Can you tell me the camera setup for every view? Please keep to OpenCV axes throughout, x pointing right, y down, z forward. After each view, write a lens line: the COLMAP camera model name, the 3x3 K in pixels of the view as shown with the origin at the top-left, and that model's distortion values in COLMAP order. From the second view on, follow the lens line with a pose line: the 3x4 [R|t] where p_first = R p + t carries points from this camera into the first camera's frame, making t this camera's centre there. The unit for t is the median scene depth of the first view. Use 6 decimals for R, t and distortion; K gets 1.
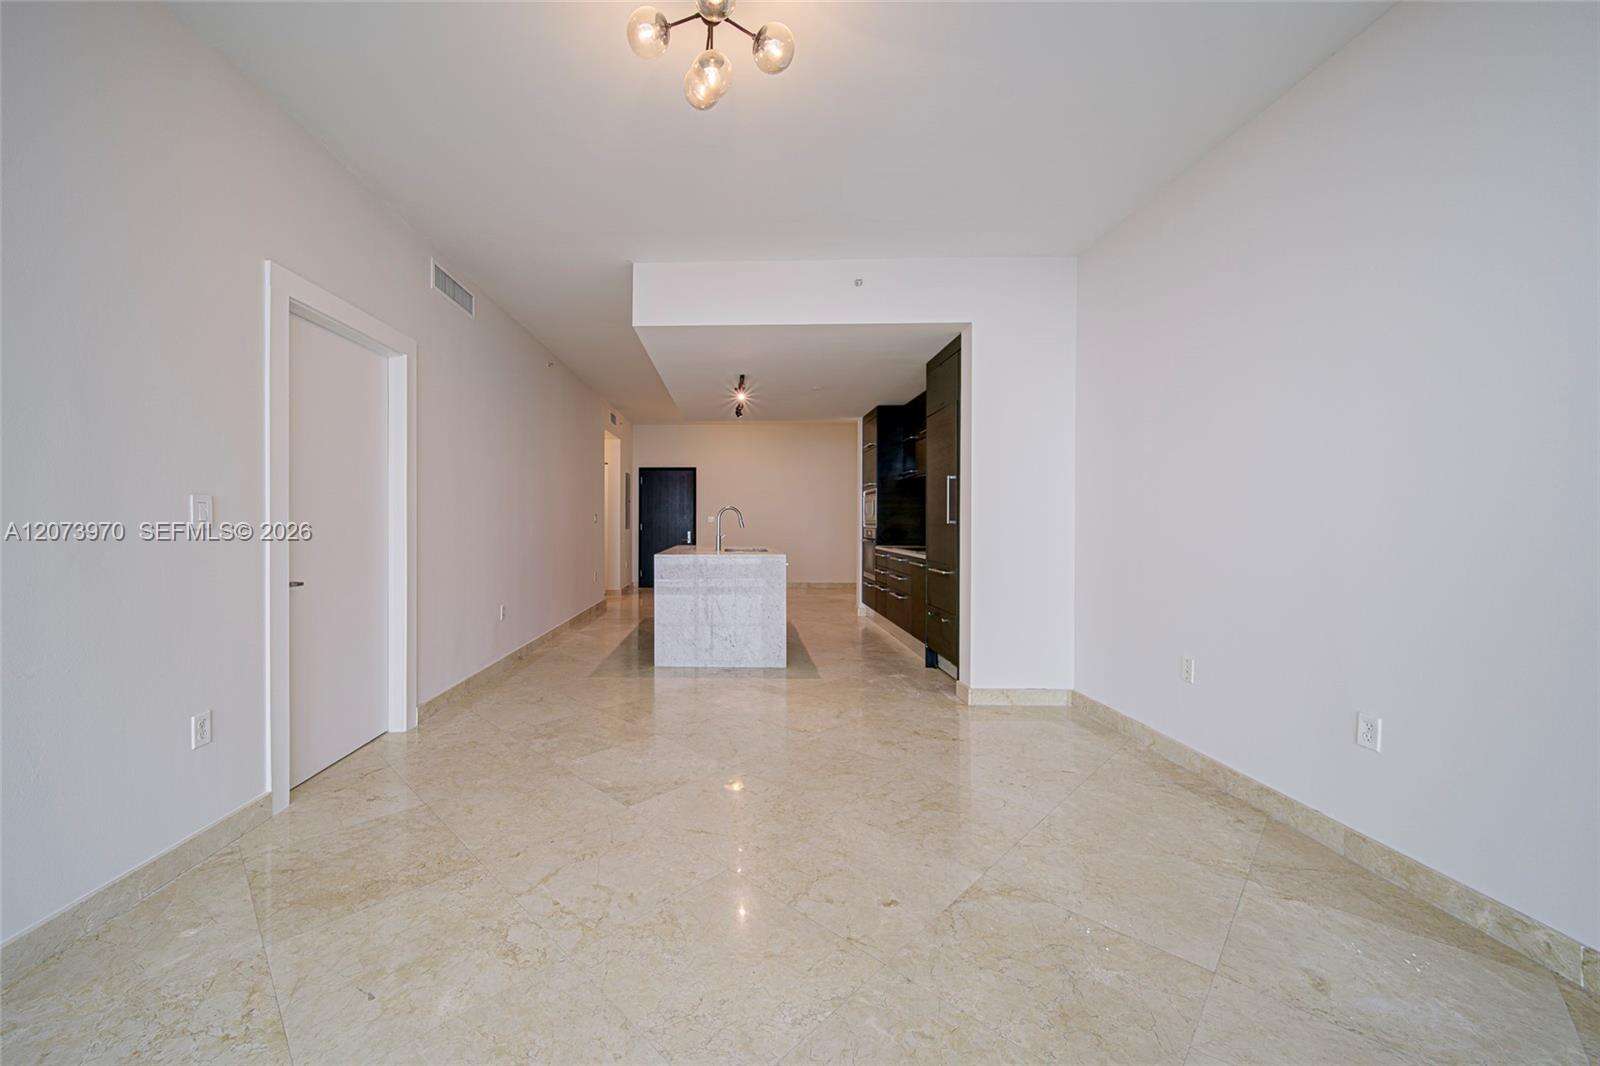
lens RADIAL K [[596.6, 0, 720.5], [0, 596.6, 520.3], [0, 0, 1]] dist [-0.001077, -0.000344]
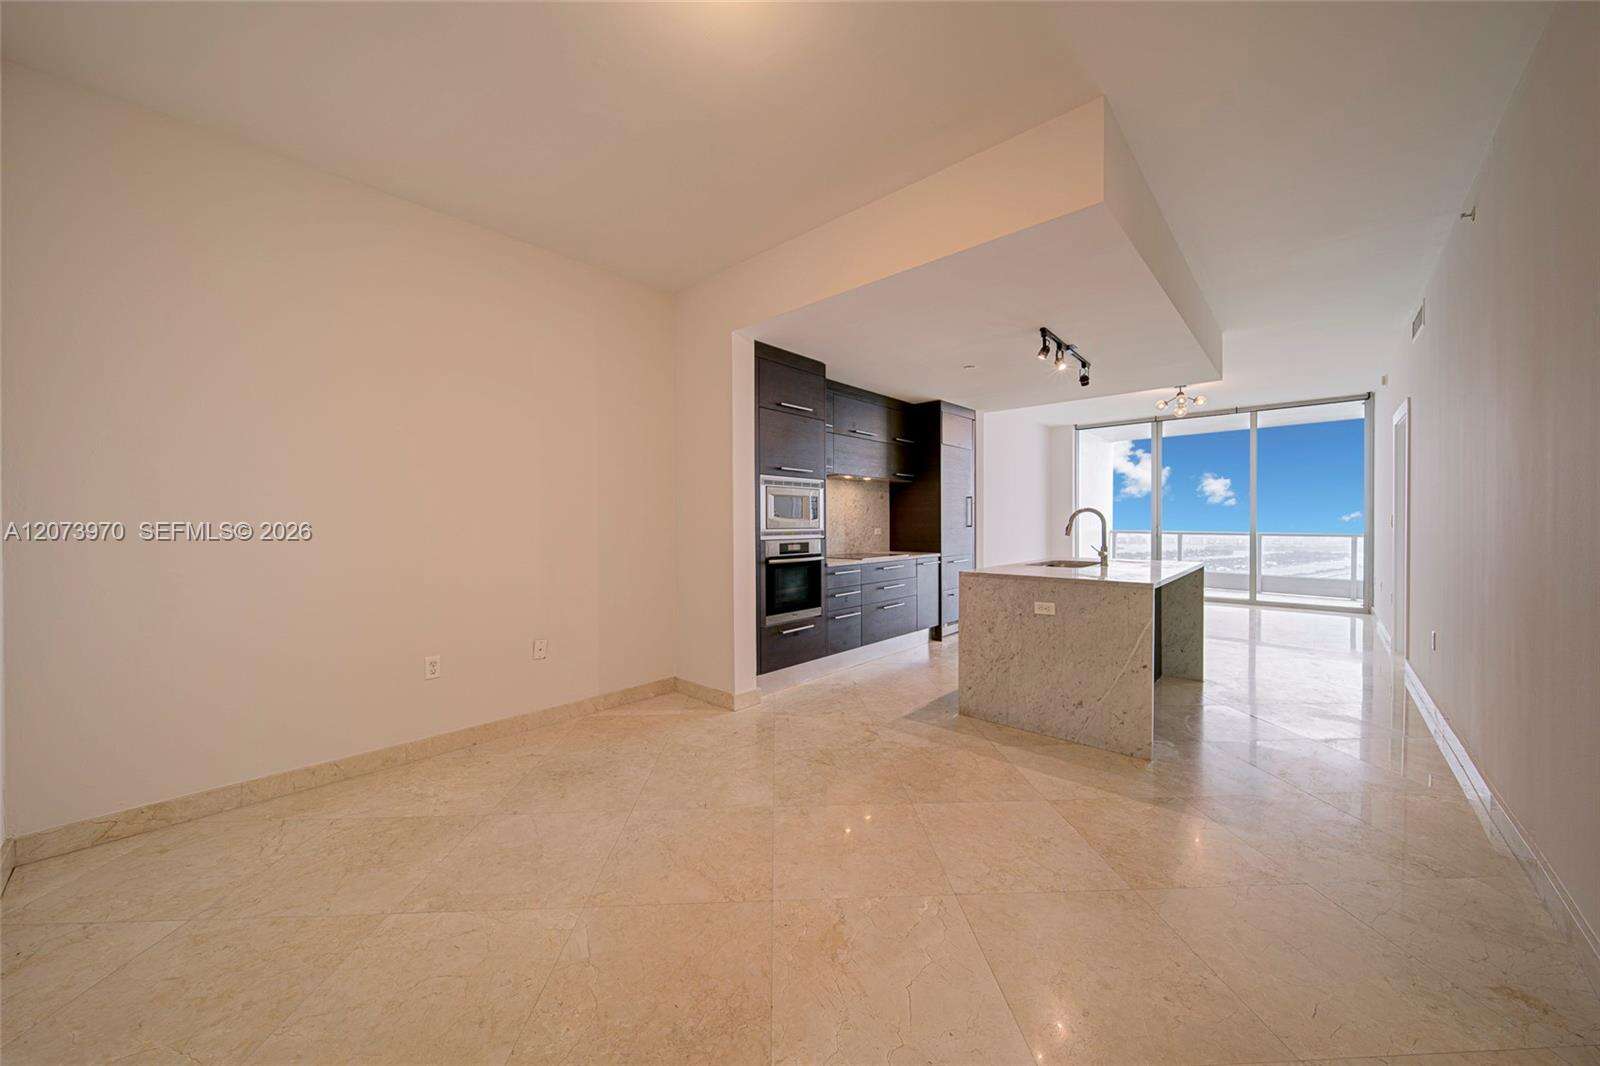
lens RADIAL K [[562.6, 0, 801.5], [0, 562.6, 525.6], [0, 0, 1]] dist [0.000343, -0.000527]
pose [[-0.760771, -0.003054, 0.649013, -0.202060], [0.000865, 0.999983, 0.005720, -0.006807], [-0.649020, 0.004913, -0.760756, 2.094798]]
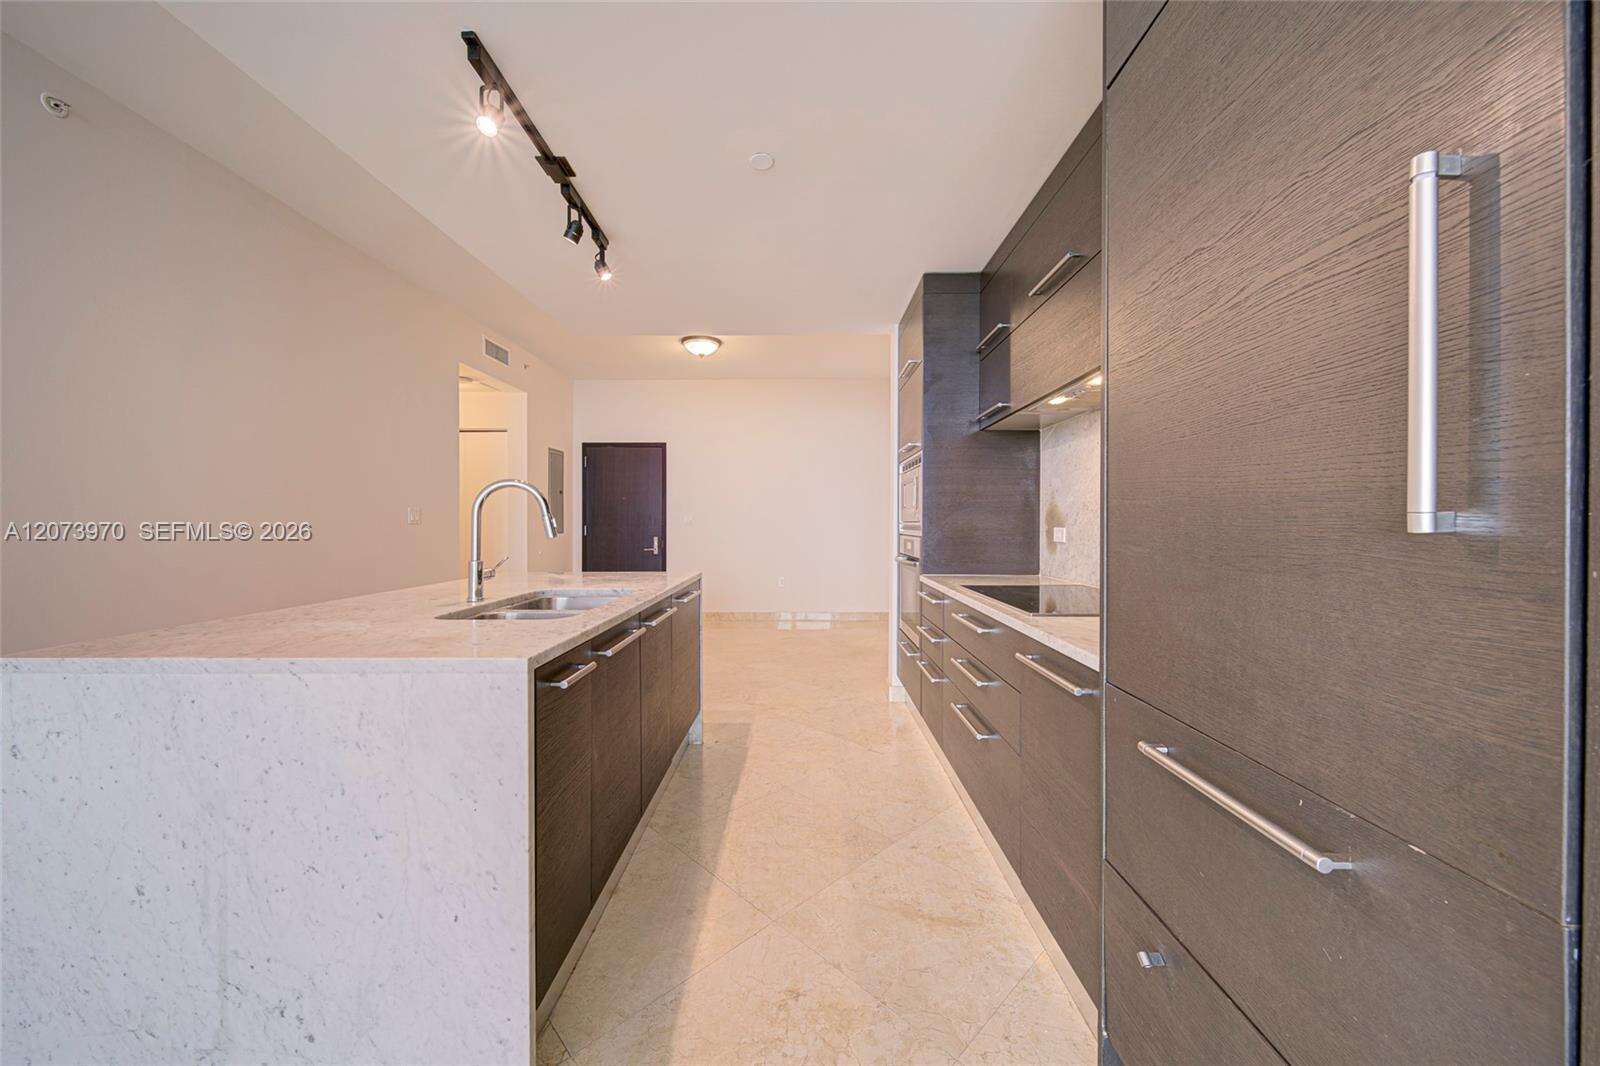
lens RADIAL K [[565.3, 0, 804.3], [0, 565.3, 528.8], [0, 0, 1]] dist [0.000623, -0.001739]
pose [[0.999549, 0.000796, 0.030010, 0.214494], [-0.001169, 0.999922, 0.012415, 0.002557], [-0.029997, -0.012444, 0.999473, 0.769363]]
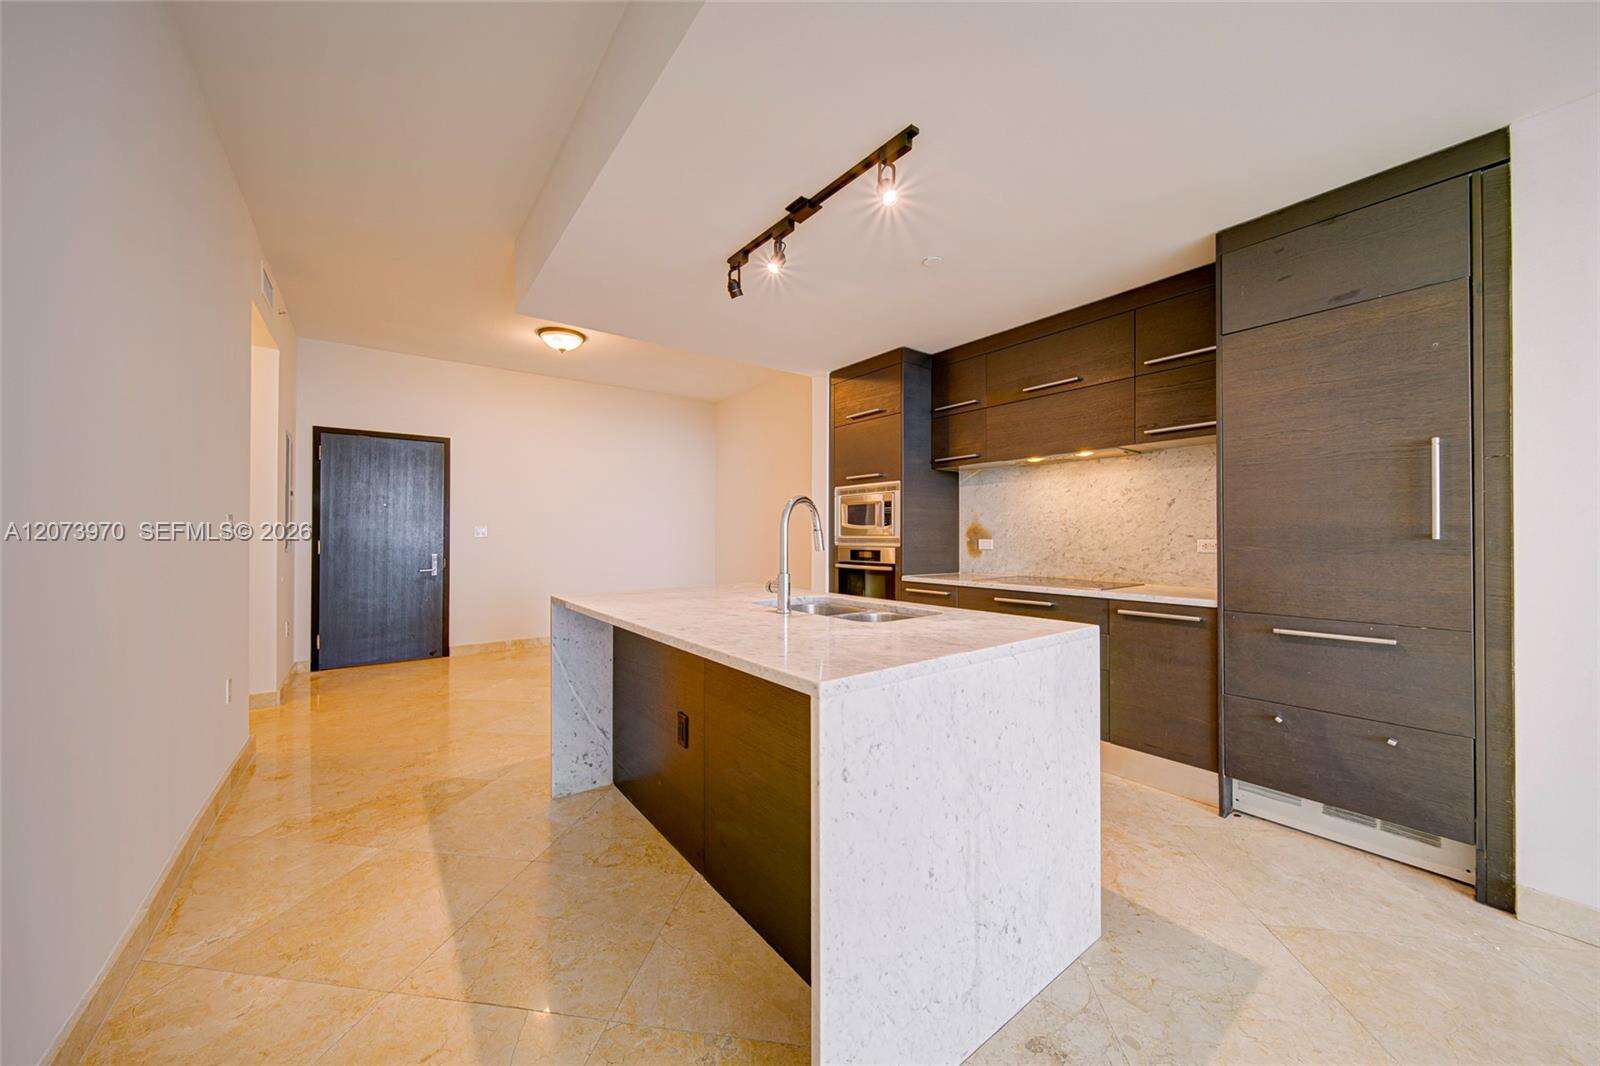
lens RADIAL K [[565.3, 0, 804.3], [0, 565.3, 528.8], [0, 0, 1]] dist [0.000623, -0.001739]
pose [[0.778205, 0.007180, 0.627969, -0.247275], [-0.000582, 0.999942, -0.010712, 0.001768], [-0.628010, 0.007971, 0.778164, 0.841372]]
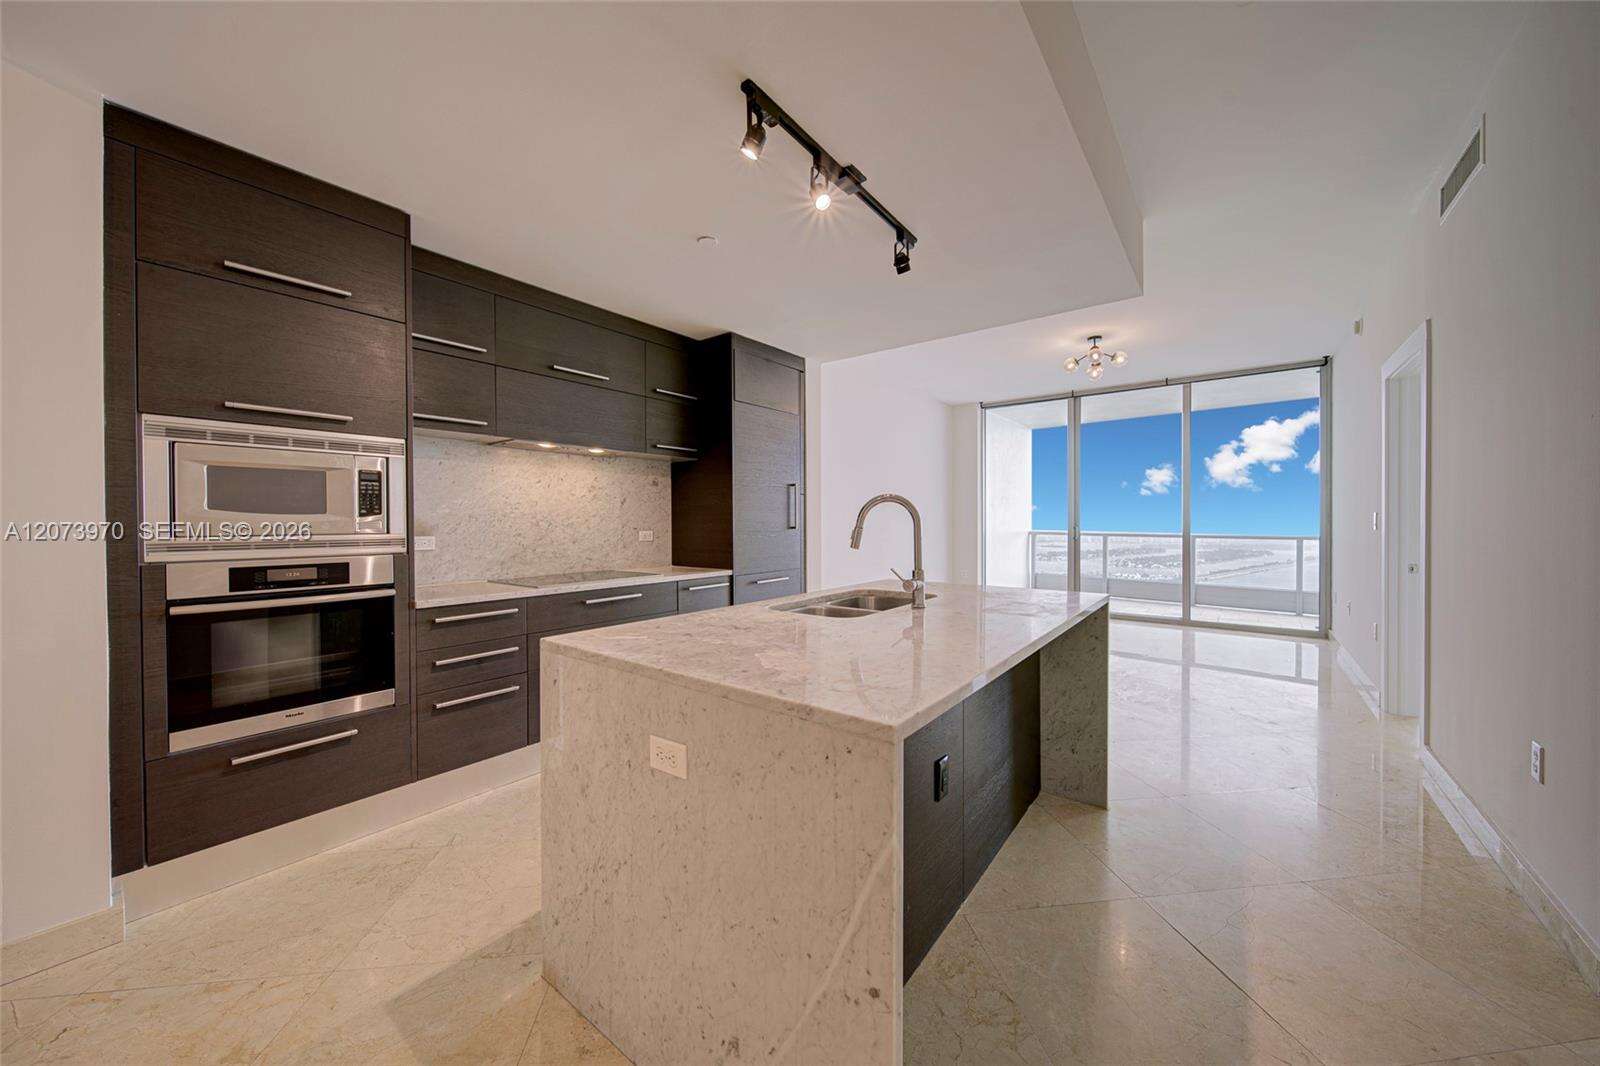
lens RADIAL K [[562.6, 0, 801.5], [0, 562.6, 525.6], [0, 0, 1]] dist [0.000343, -0.000527]
pose [[-0.810485, -0.003550, 0.585749, -0.179500], [0.000596, 0.999976, 0.006885, -0.006930], [-0.585759, 0.005929, -0.810463, 1.565195]]
